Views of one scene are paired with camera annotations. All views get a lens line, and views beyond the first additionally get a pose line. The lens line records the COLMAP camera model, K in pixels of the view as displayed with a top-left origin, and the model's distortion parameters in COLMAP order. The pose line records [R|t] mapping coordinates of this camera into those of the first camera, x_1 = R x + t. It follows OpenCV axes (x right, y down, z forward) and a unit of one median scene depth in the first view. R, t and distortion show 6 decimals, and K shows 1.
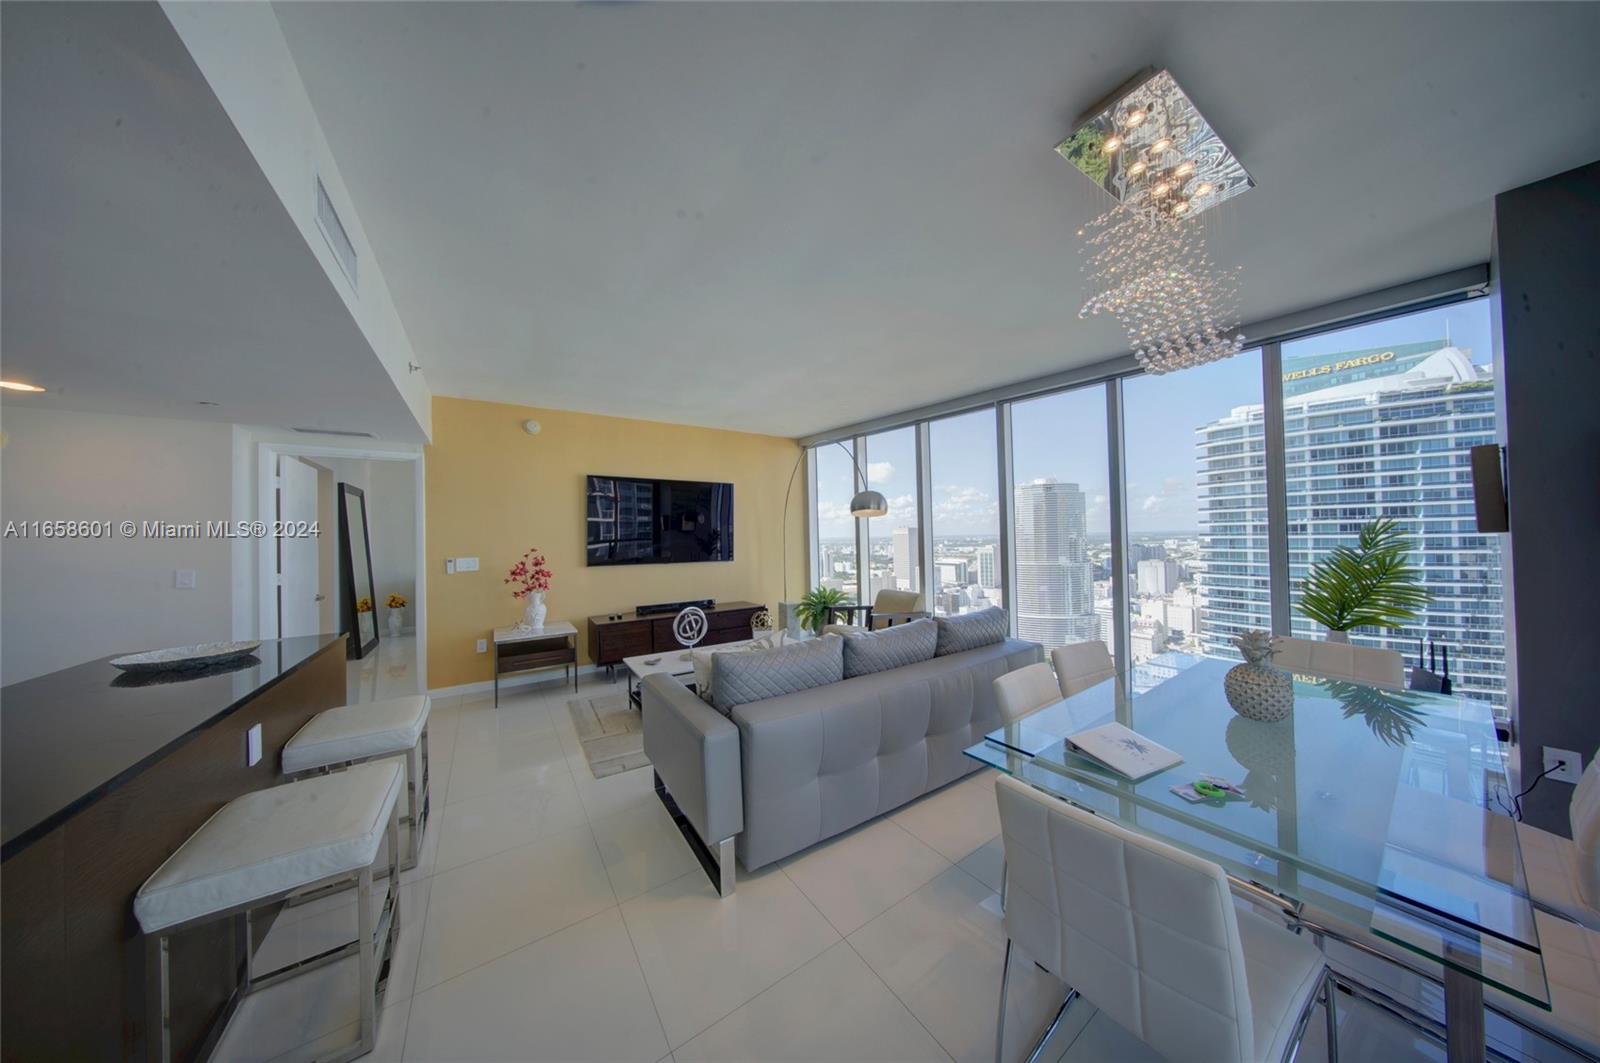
lens RADIAL K [[459.8, 0, 794.1], [0, 459.8, 530.6], [0, 0, 1]] dist [-0.002154, 0.000157]
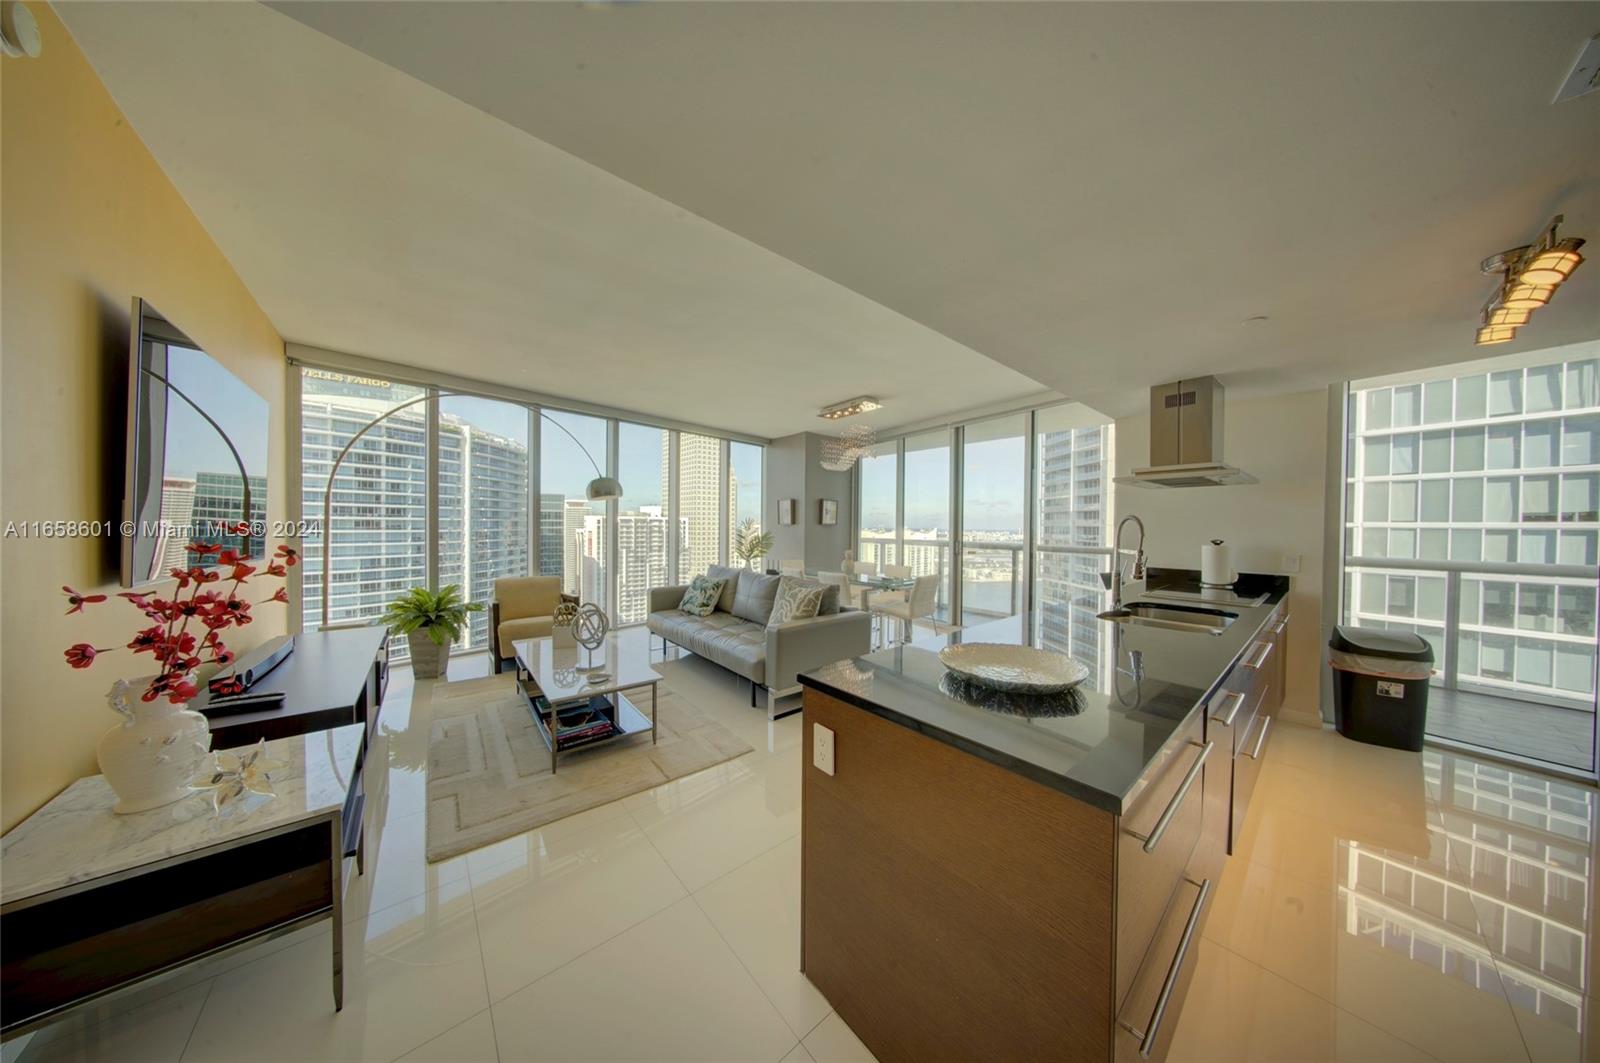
lens RADIAL K [[459.8, 0, 794.1], [0, 459.8, 530.6], [0, 0, 1]] dist [-0.002154, 0.000157]
pose [[-0.099984, 0.007318, 0.994962, -0.598570], [-0.017706, 0.999802, -0.009133, 0.032188], [-0.994831, -0.018530, -0.099835, 0.432860]]
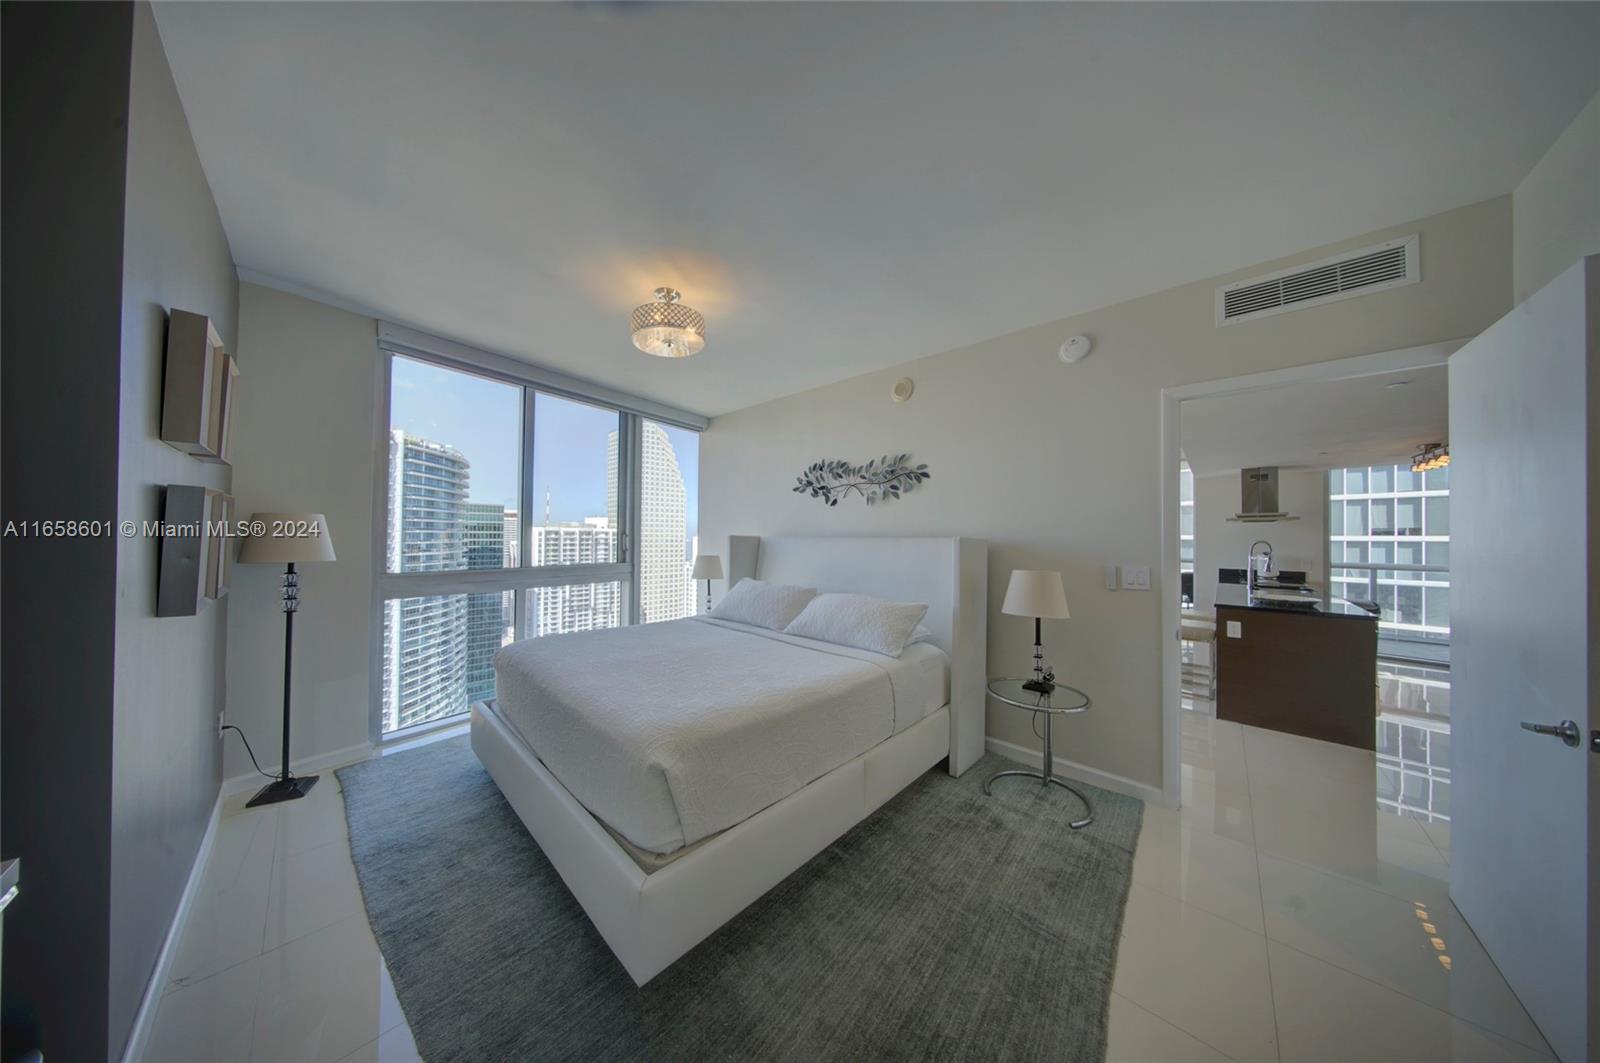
lens RADIAL K [[459.8, 0, 794.1], [0, 459.8, 530.6], [0, 0, 1]] dist [-0.002154, 0.000157]
pose [[-0.215758, 0.032845, 0.975894, -0.822430], [-0.015212, 0.999200, -0.036993, 0.034614], [-0.976328, -0.022827, -0.215085, 1.020038]]
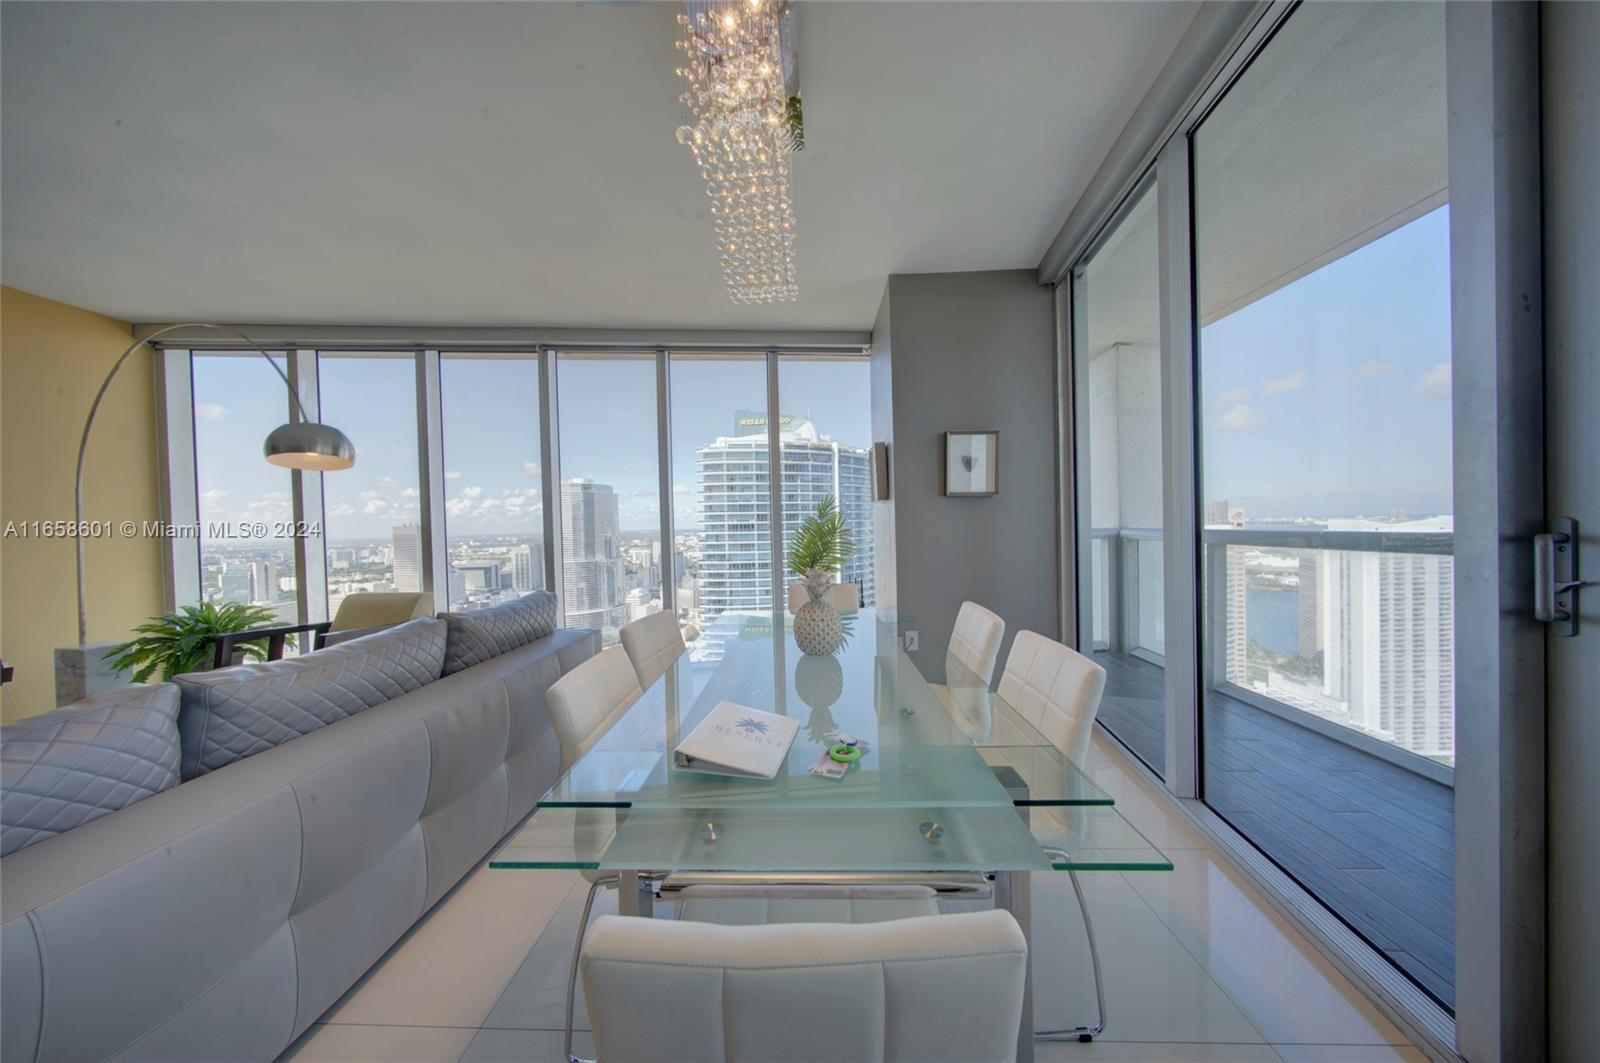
lens RADIAL K [[461.3, 0, 791.8], [0, 461.3, 530.7], [0, 0, 1]] dist [0.000304, 0.000102]
pose [[0.601465, -0.003087, 0.798893, 0.045813], [0.000662, 0.999994, 0.003366, 0.037135], [-0.798899, -0.001495, 0.601463, 0.122201]]
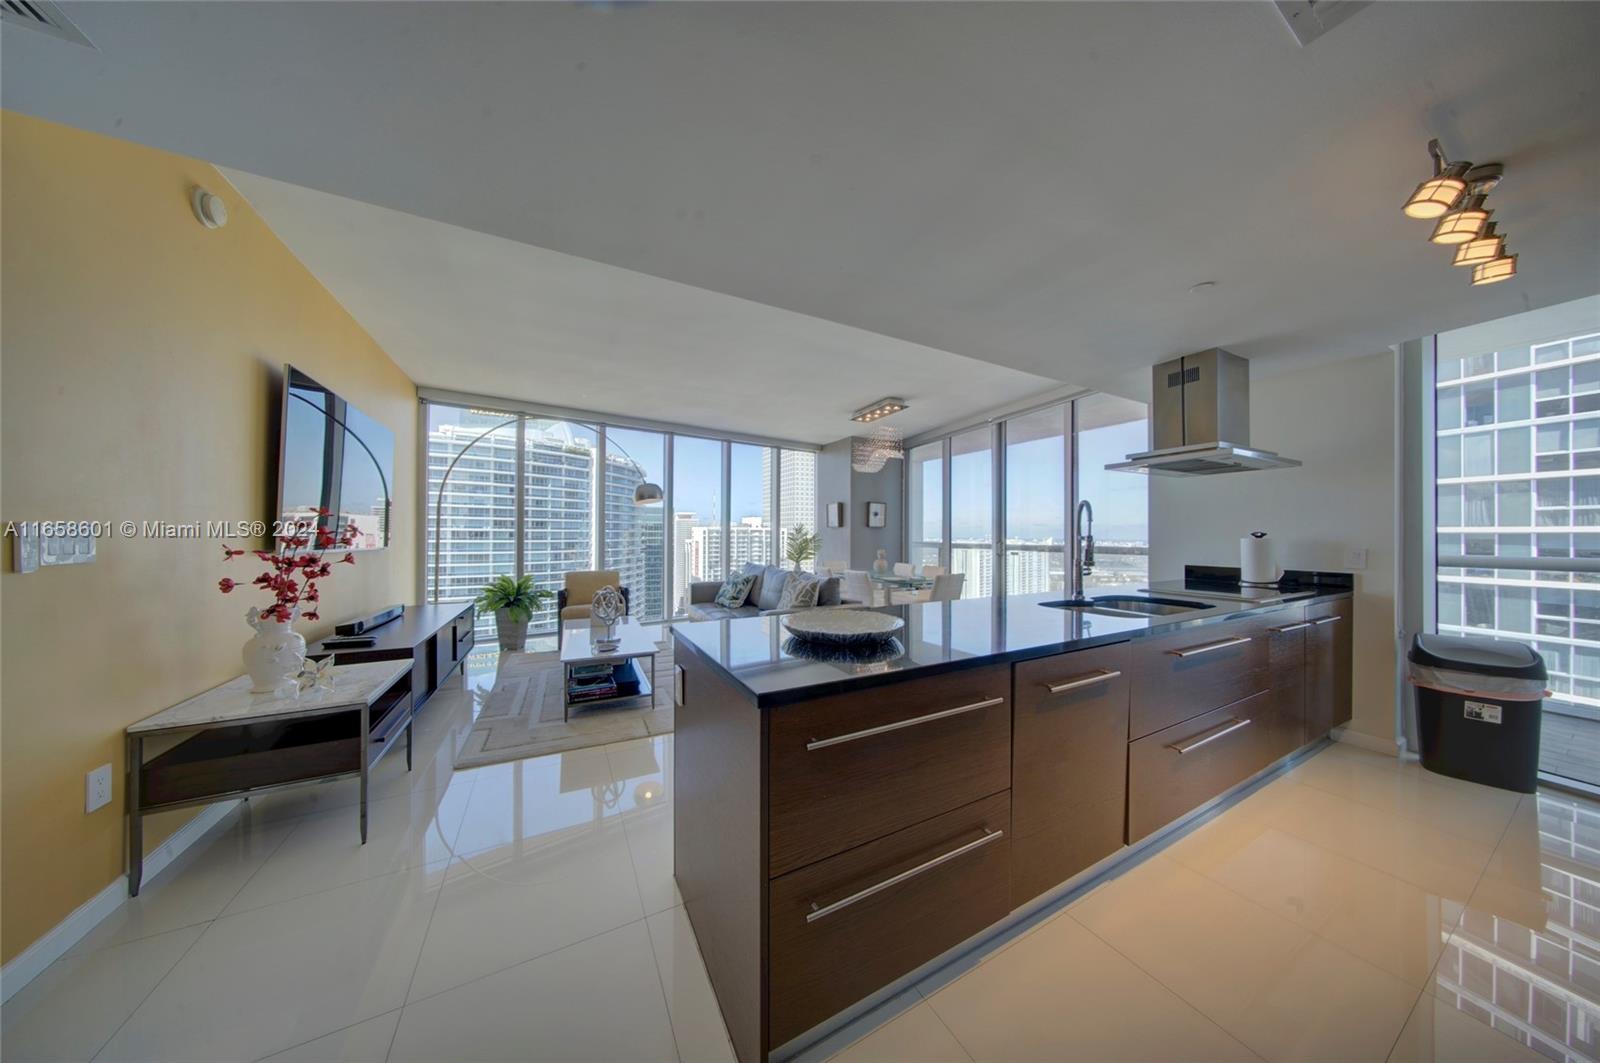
lens RADIAL K [[461.3, 0, 791.8], [0, 461.3, 530.7], [0, 0, 1]] dist [0.000304, 0.000102]
pose [[0.116929, 0.029324, 0.992707, -0.638488], [-0.018338, 0.999457, -0.027363, 0.048759], [-0.992971, -0.015004, 0.117403, 0.314514]]
